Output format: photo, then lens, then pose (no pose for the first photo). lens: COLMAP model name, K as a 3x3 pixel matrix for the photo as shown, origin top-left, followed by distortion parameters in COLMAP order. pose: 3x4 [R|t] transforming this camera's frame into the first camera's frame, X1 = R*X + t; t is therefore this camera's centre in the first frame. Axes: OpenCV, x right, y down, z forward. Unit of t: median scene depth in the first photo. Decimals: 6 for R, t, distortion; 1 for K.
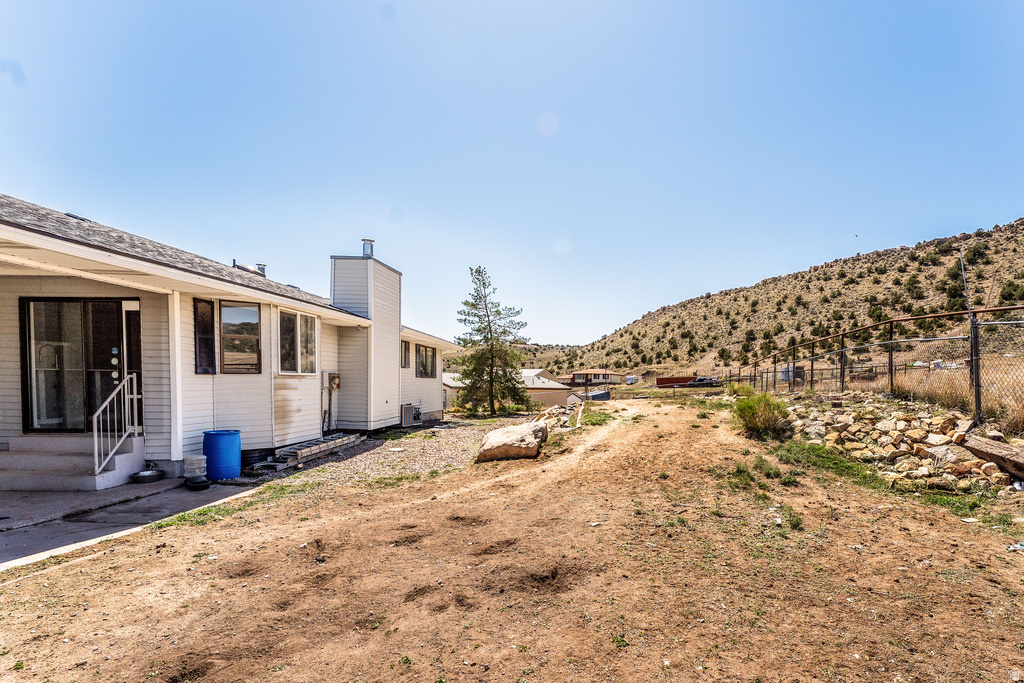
lens RADIAL K [[480.9, 0, 572.4], [0, 480.9, 401.0], [0, 0, 1]] dist [-0.002091, -0.000315]
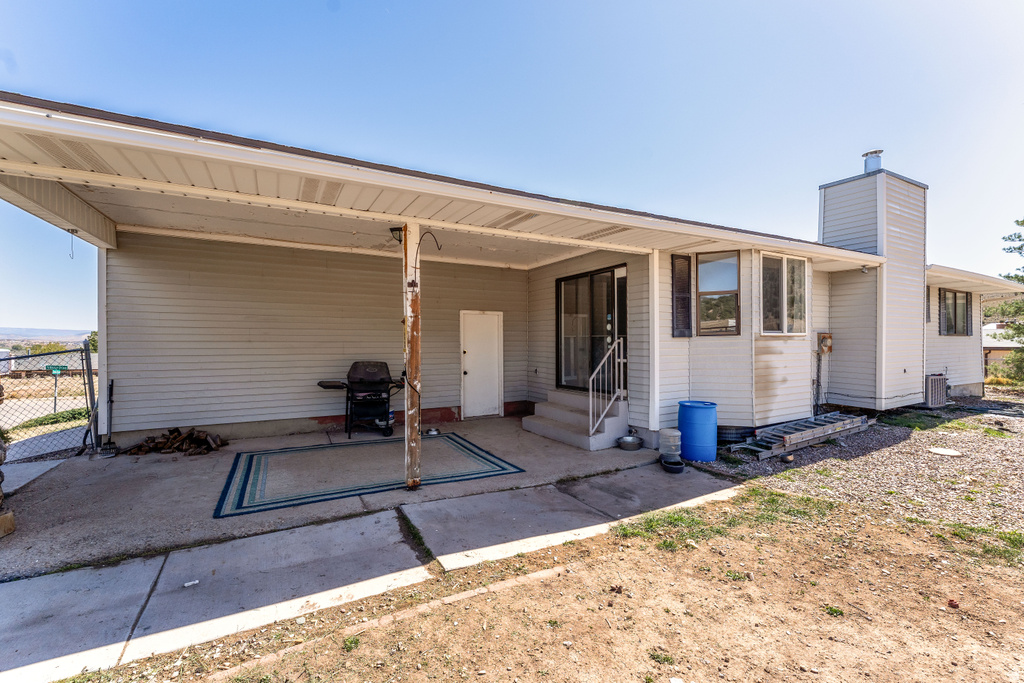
lens RADIAL K [[420.0, 0, 512.0], [0, 420.0, 341.5], [0, 0, 1]] dist [-0.001480, -0.000424]
pose [[0.500691, -0.012977, -0.865529, -0.233471], [-0.023347, 0.999321, -0.028489, -0.017295], [0.865311, 0.034472, 0.500048, 0.319454]]
